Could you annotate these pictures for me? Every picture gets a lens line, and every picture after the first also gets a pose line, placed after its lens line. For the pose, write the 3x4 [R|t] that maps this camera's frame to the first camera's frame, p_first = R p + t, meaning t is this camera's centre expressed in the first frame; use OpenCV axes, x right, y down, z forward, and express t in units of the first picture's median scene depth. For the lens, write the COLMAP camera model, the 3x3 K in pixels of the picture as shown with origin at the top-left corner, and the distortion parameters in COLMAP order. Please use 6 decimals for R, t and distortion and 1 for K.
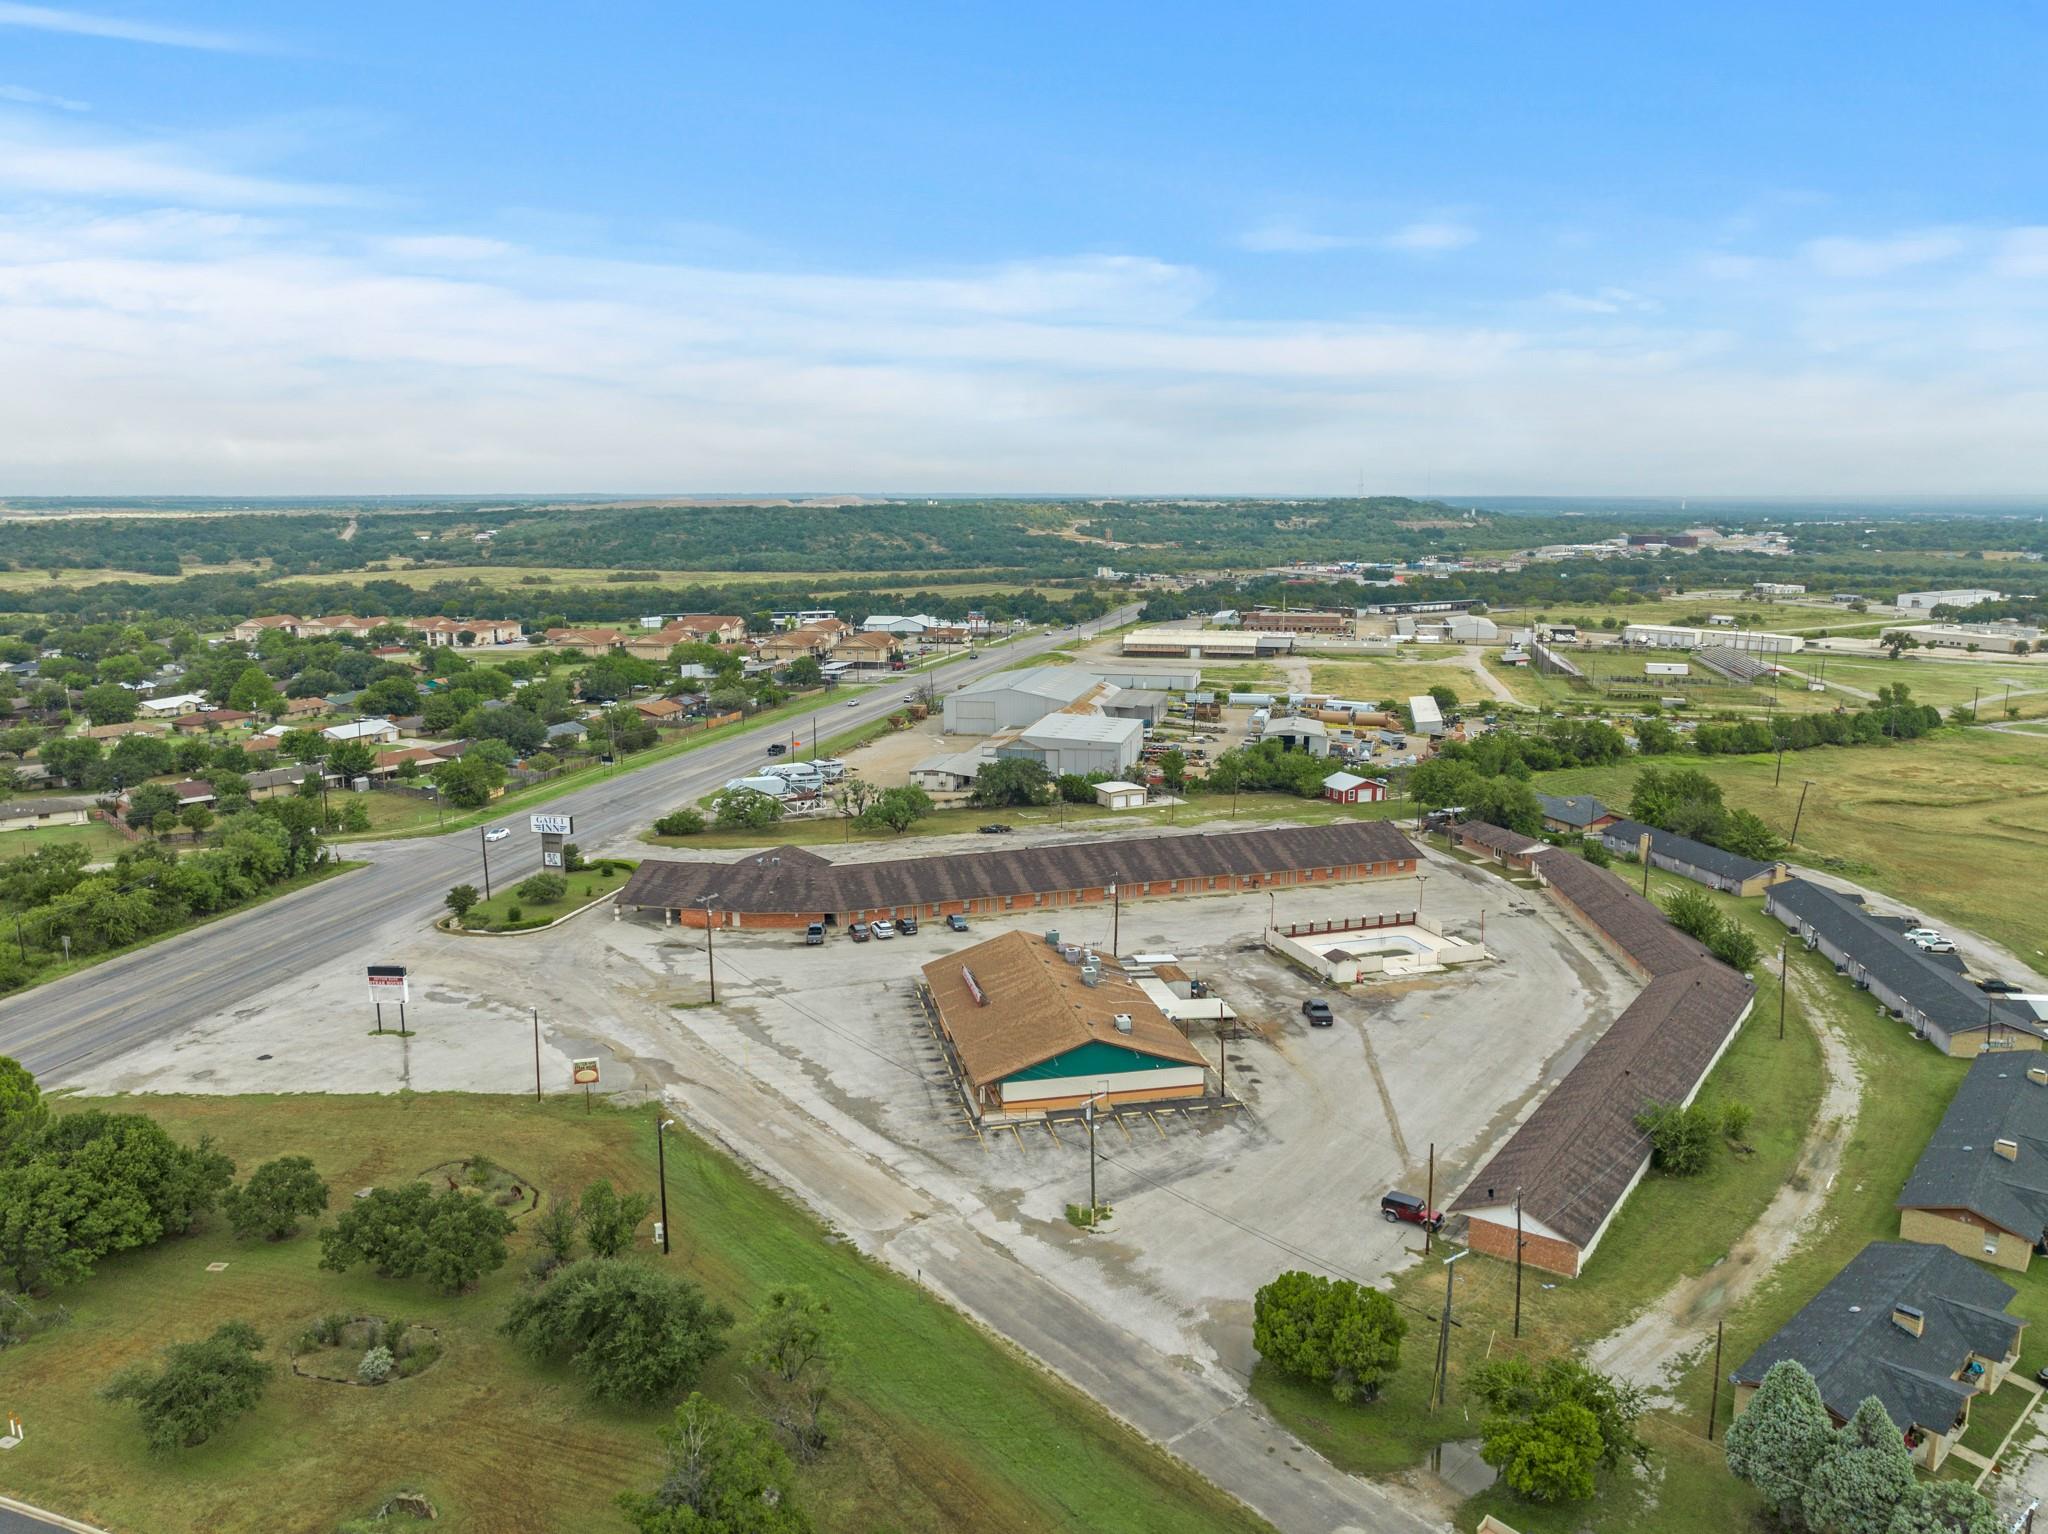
lens RADIAL K [[1458.1, 0, 1024.0], [0, 1458.1, 767.0], [0, 0, 1]] dist [-0.037484, 0.003692]
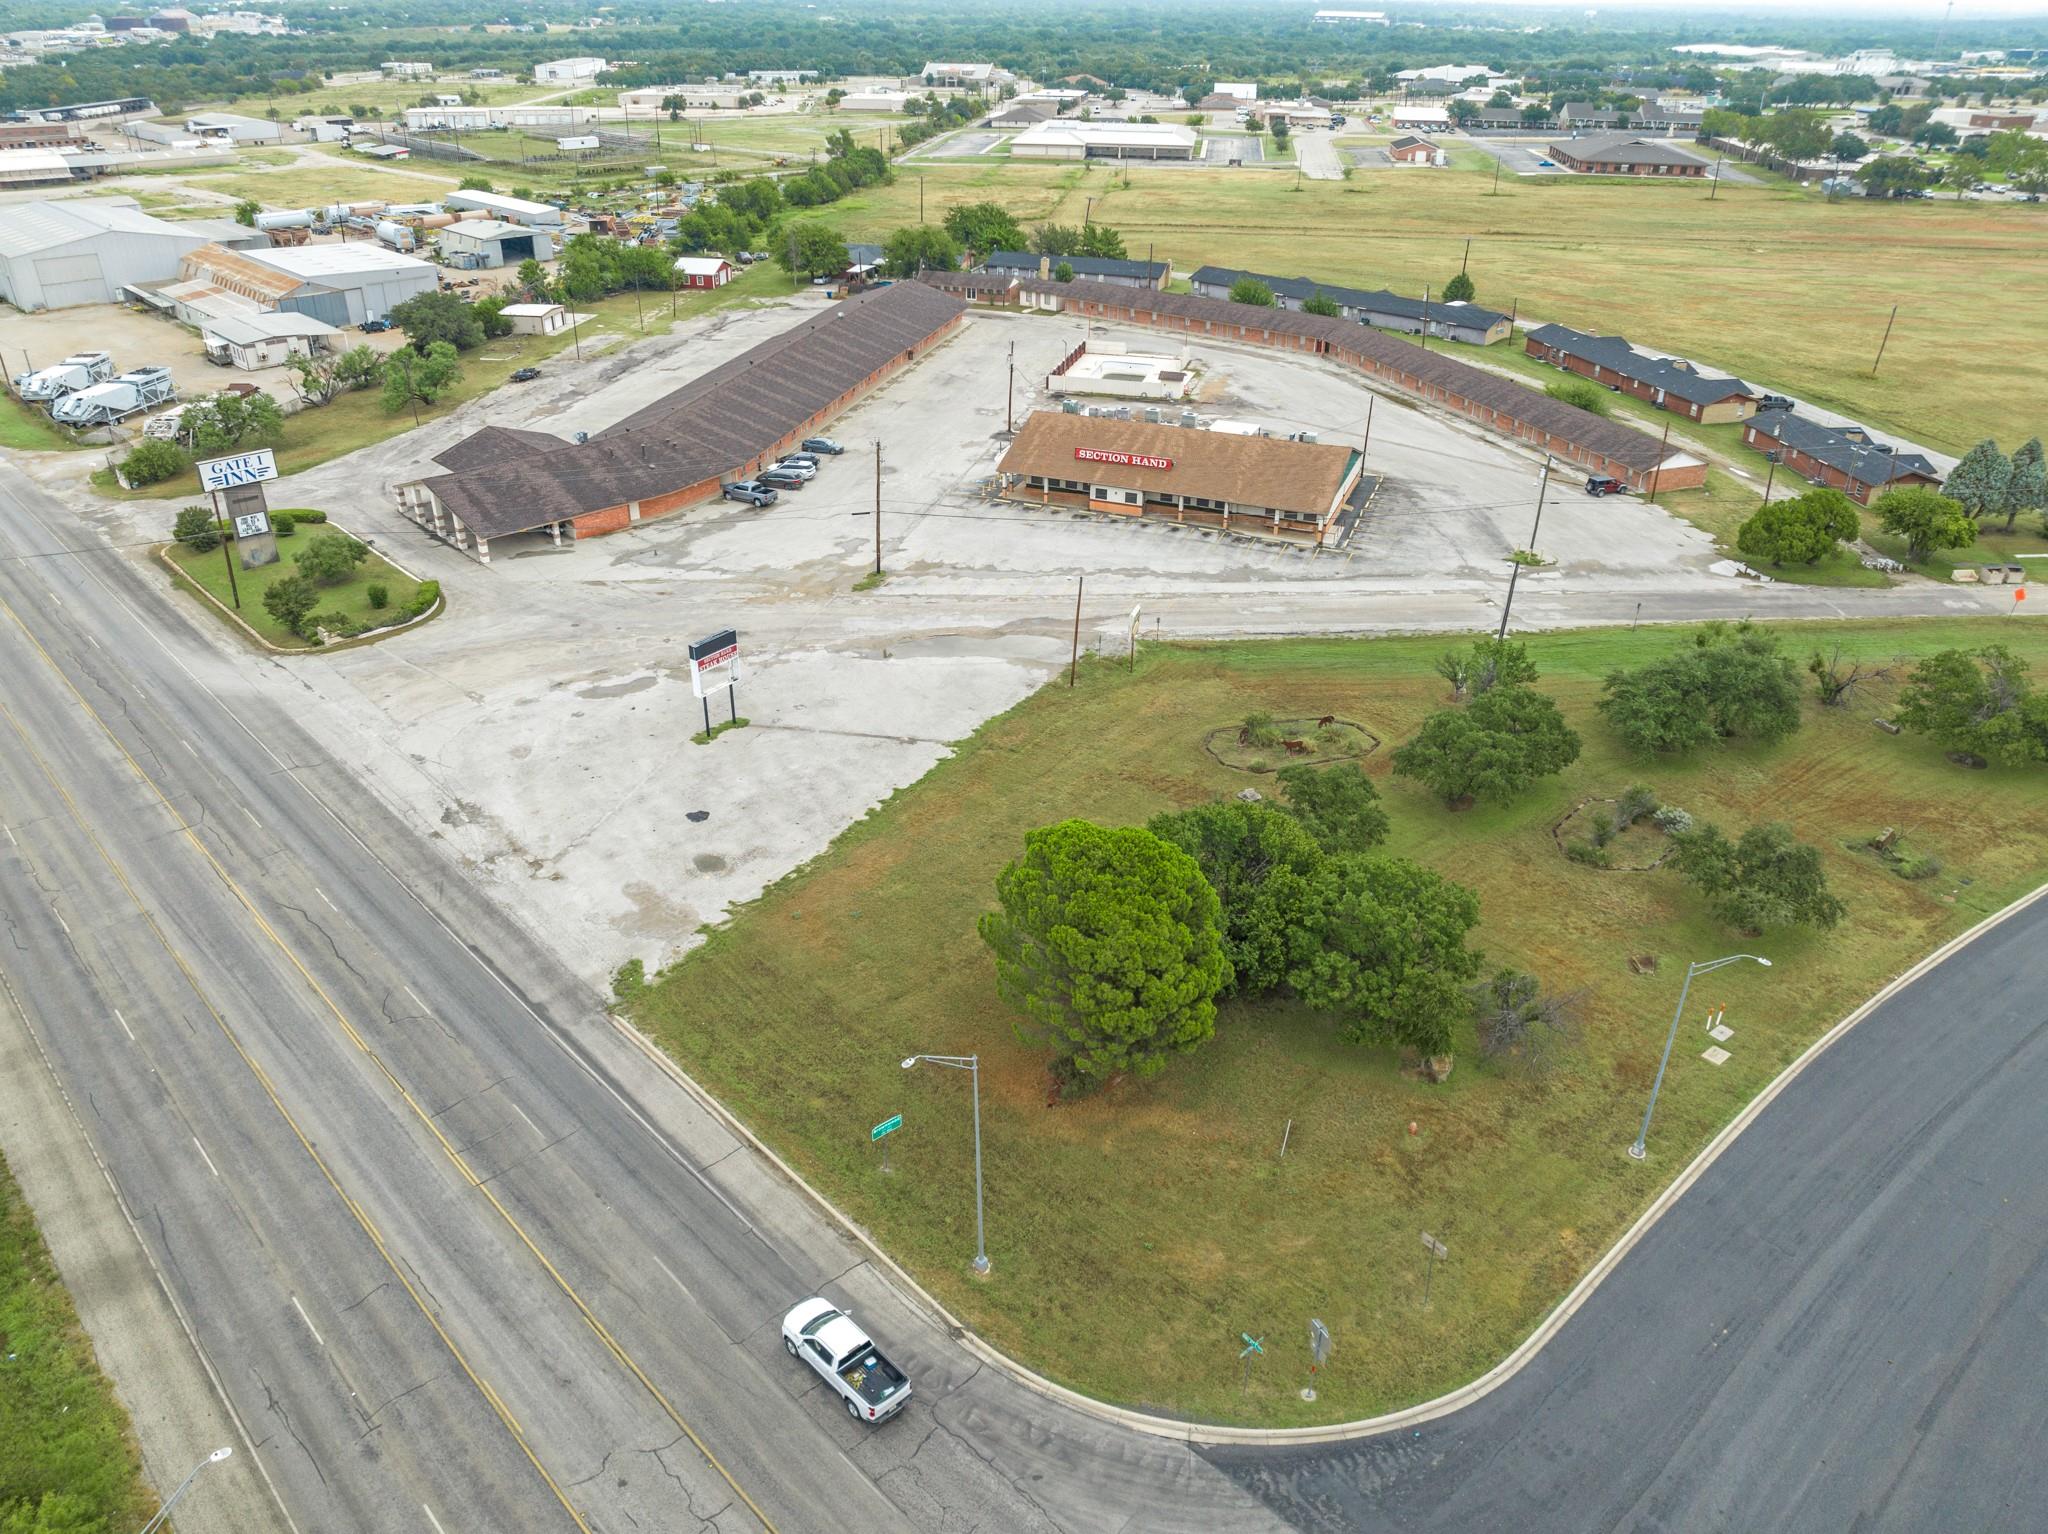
lens RADIAL K [[1414.4, 0, 1013.0], [0, 1414.4, 764.9], [0, 0, 1]] dist [-0.035005, -0.002468]
pose [[0.551901, -0.401049, 0.731140, -0.827917], [0.139039, 0.908743, 0.393515, -0.047333], [-0.822237, -0.115525, 0.557297, 0.482380]]
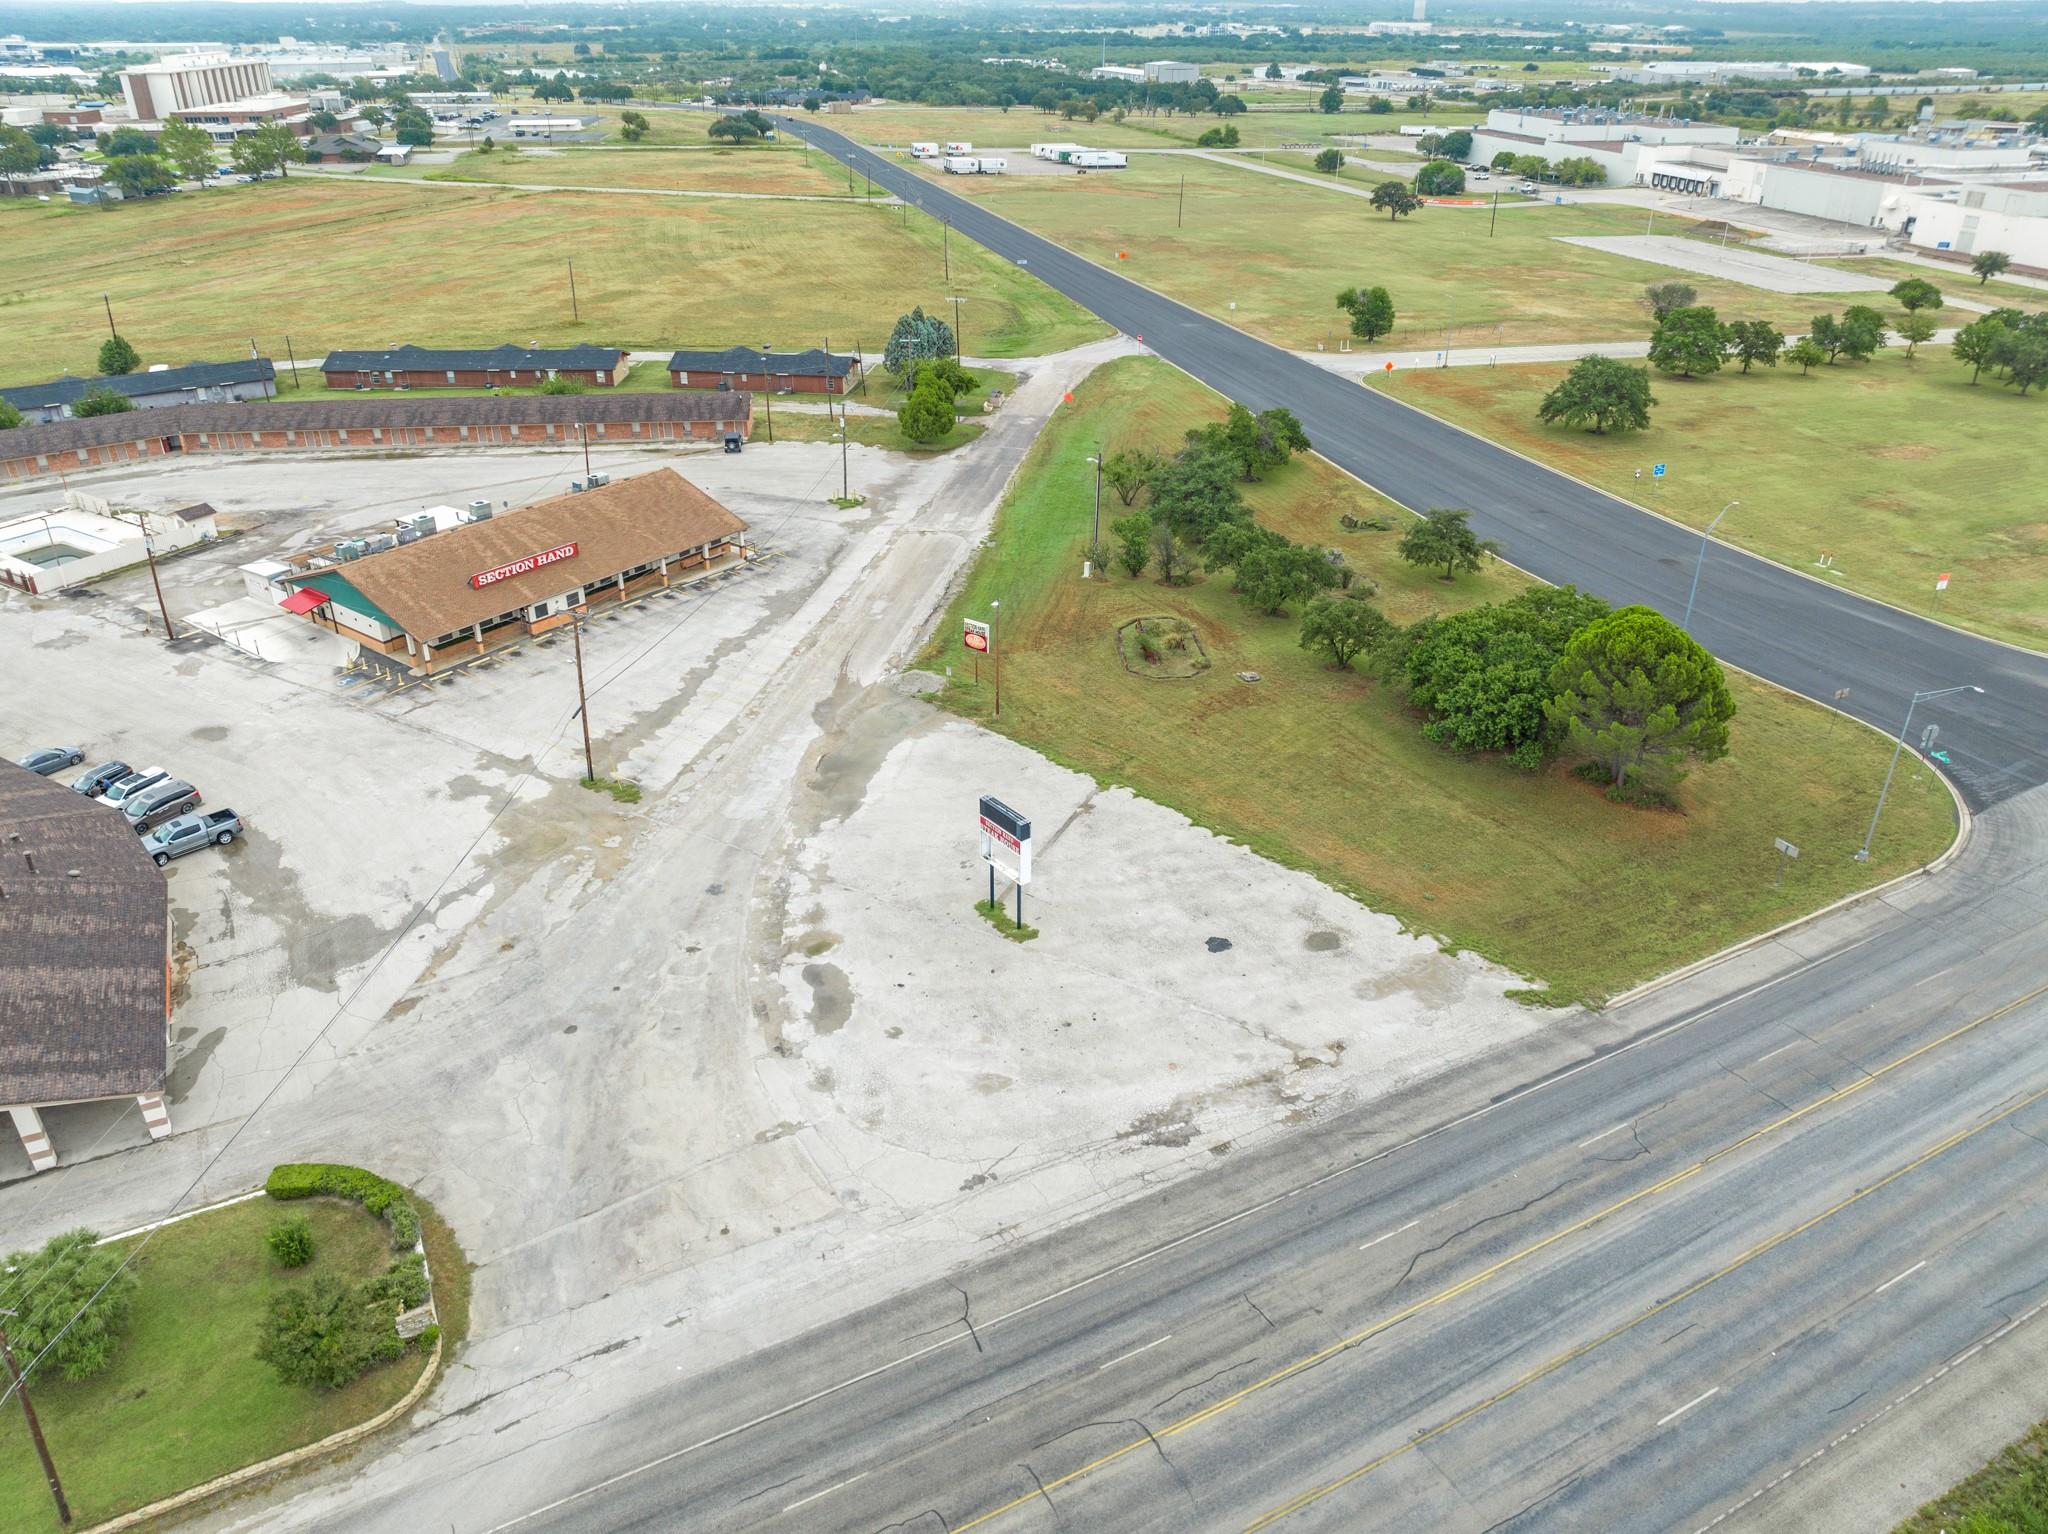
lens RADIAL K [[1458.1, 0, 1024.0], [0, 1458.1, 767.0], [0, 0, 1]] dist [-0.037484, 0.003692]
pose [[-0.654441, -0.356977, 0.666540, -0.758242], [0.134545, 0.812485, 0.567244, -0.170152], [-0.744046, 0.460907, -0.483694, 1.185722]]
